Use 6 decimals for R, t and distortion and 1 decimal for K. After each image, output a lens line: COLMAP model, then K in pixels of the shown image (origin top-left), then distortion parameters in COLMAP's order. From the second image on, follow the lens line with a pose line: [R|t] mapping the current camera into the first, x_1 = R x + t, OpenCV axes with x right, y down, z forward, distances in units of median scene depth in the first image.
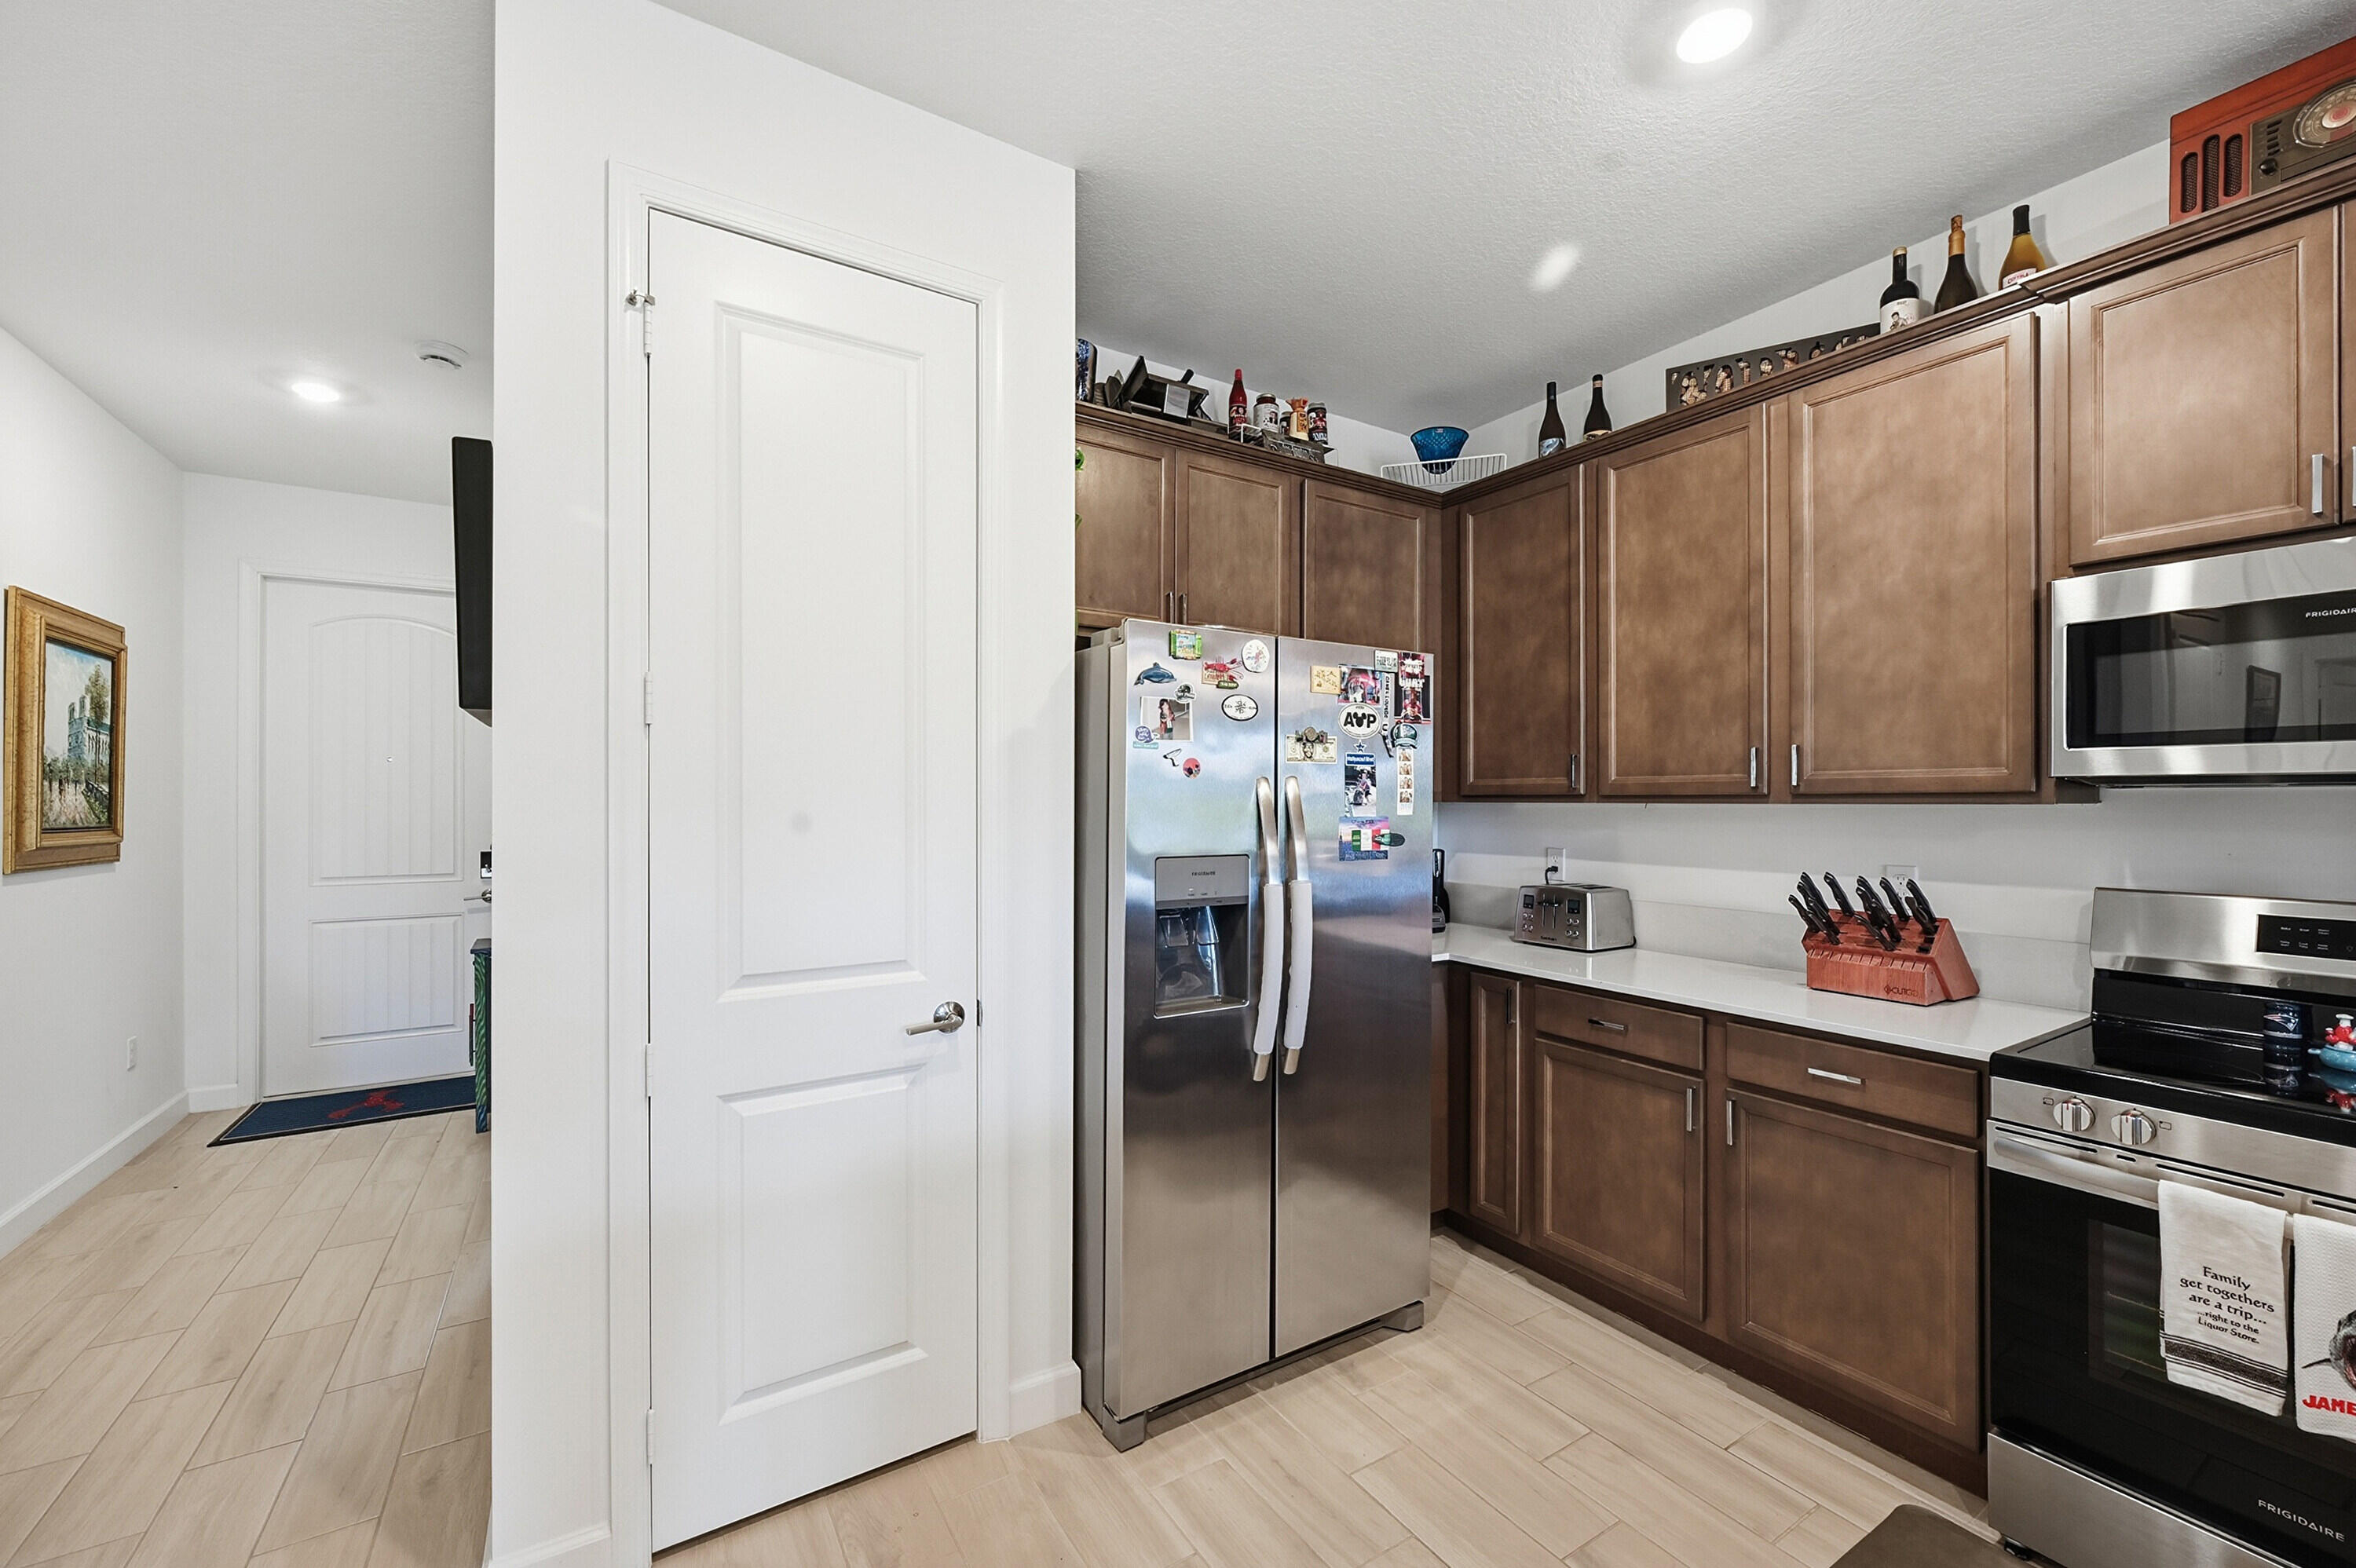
lens RADIAL K [[934.5, 0, 1189.5], [0, 934.5, 796.0], [0, 0, 1]] dist [-0.001283, -0.000022]
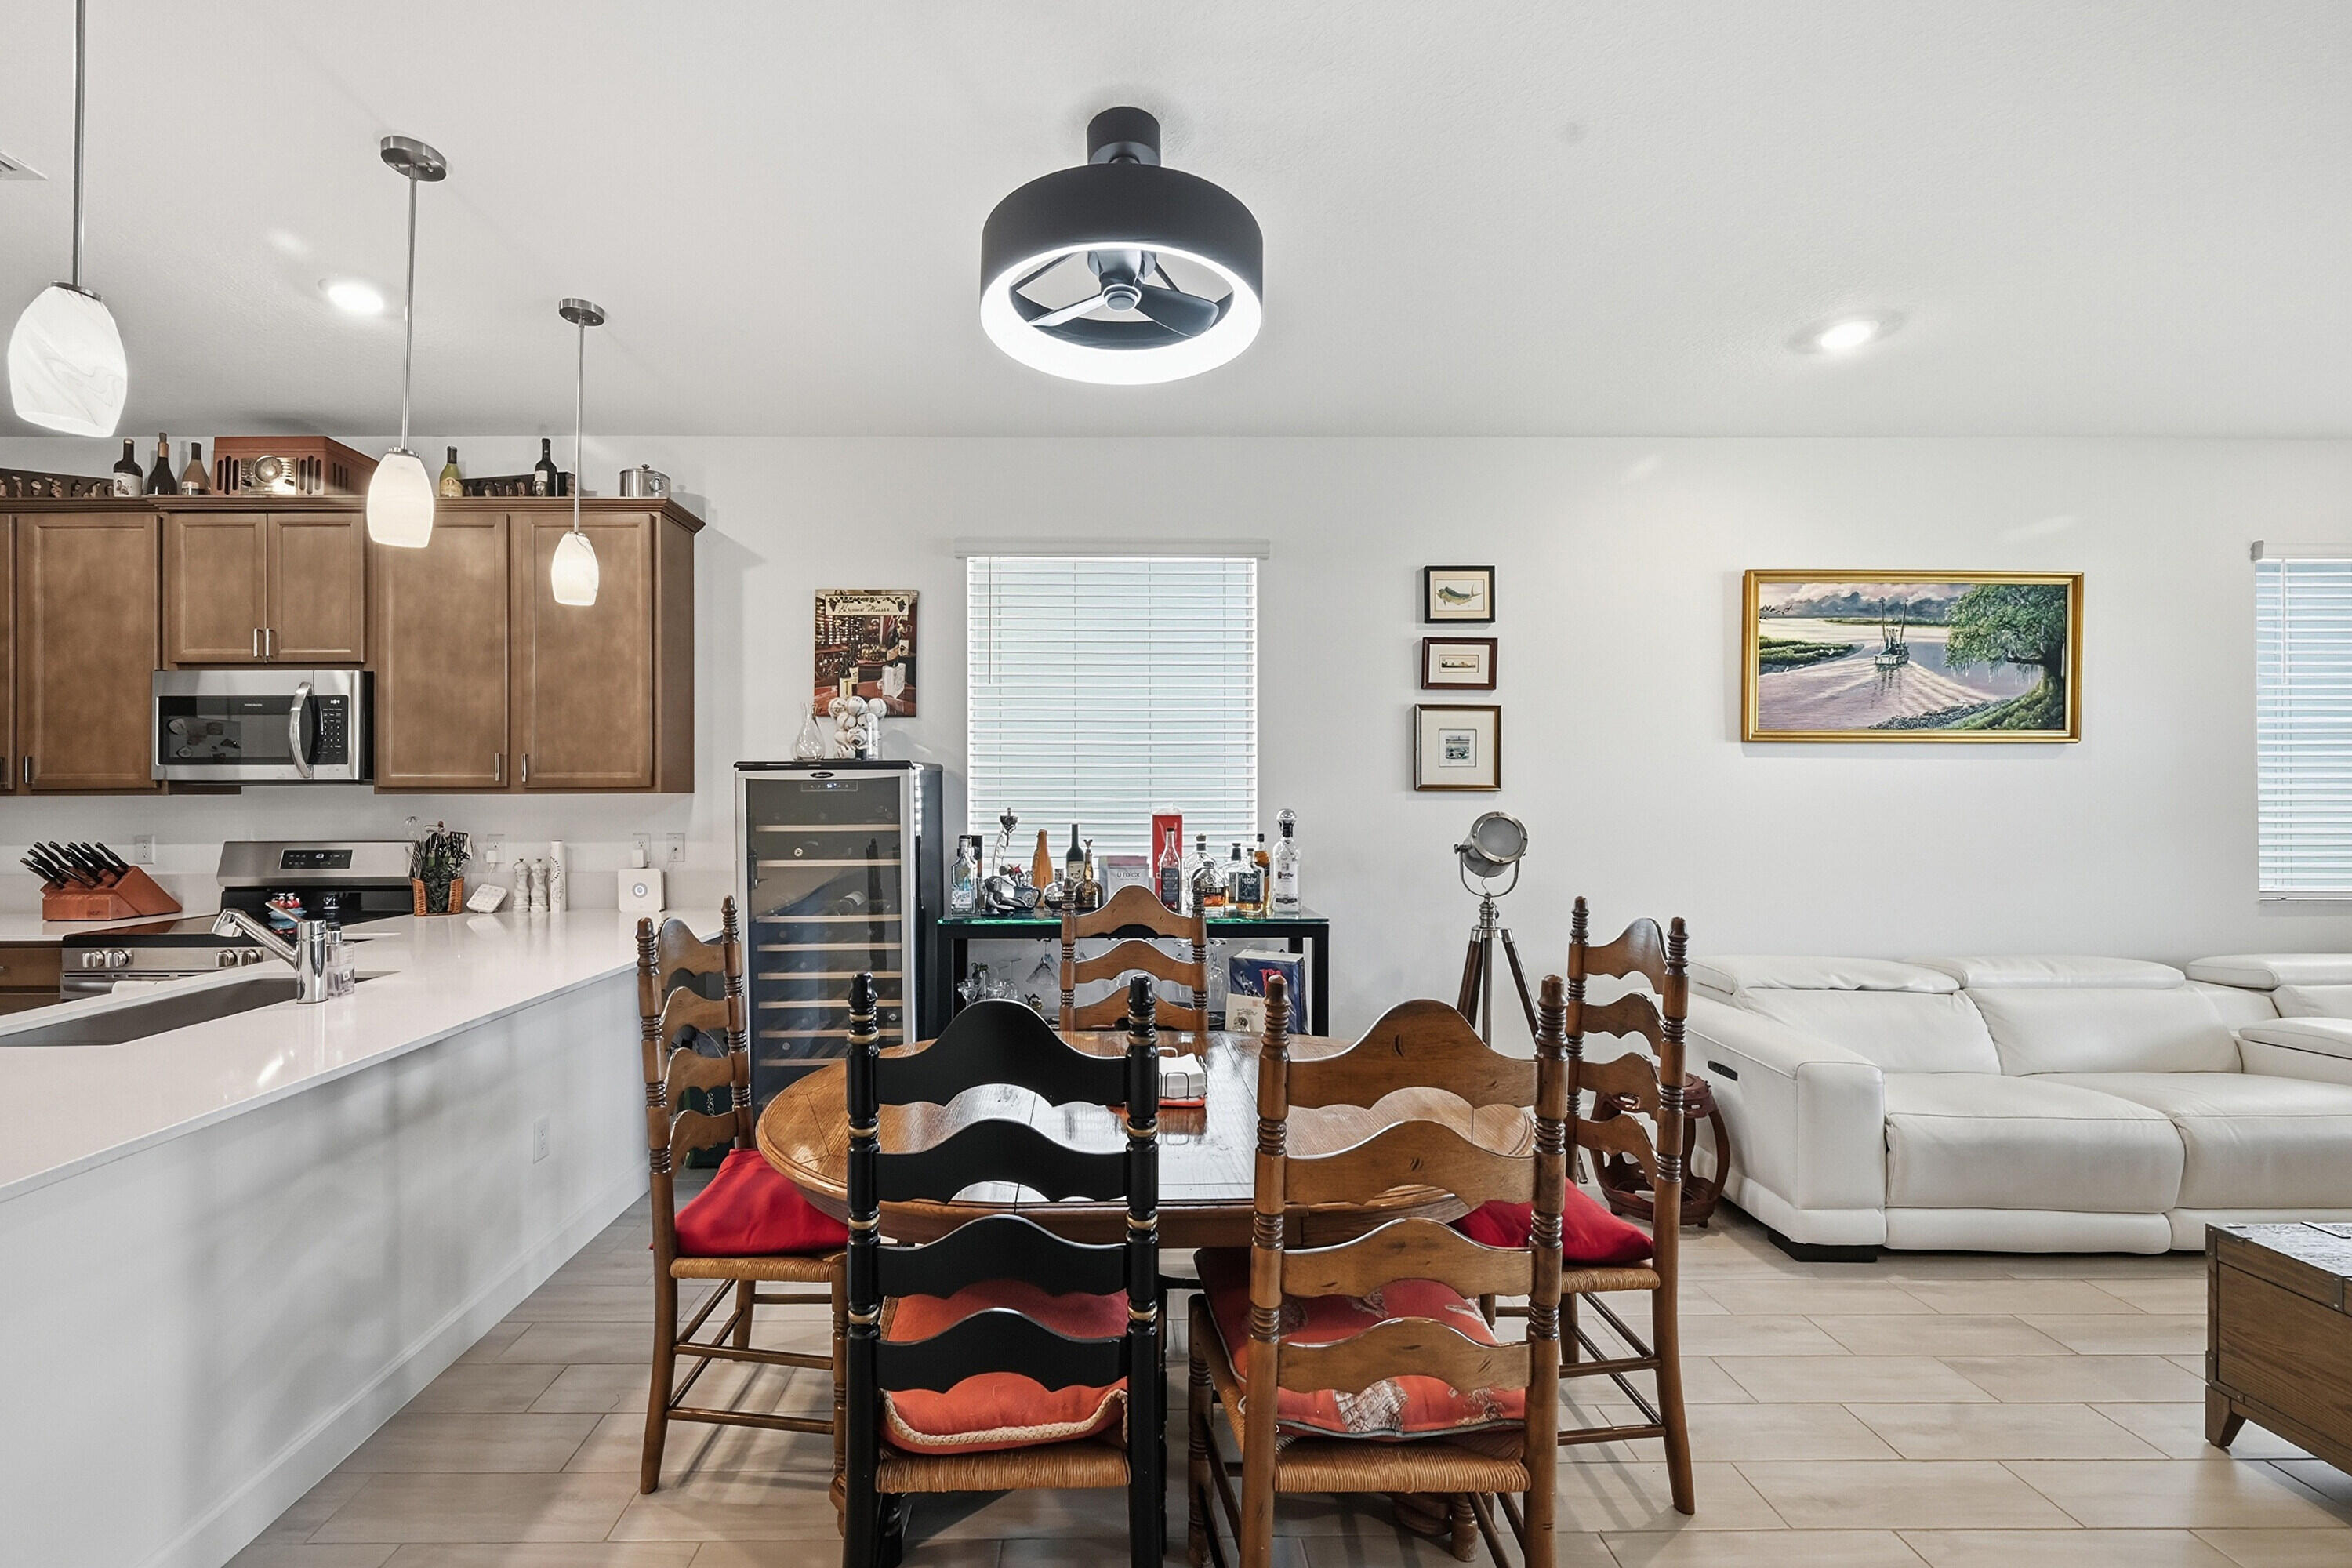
lens RADIAL K [[965.3, 0, 1109.8], [0, 965.3, 788.1], [0, 0, 1]] dist [-0.001234, 0.000331]
pose [[0.531680, -0.000110, 0.846945, 0.269138], [0.000242, 1.000000, -0.000022, -0.003268], [-0.846945, 0.000217, 0.531680, -1.243594]]
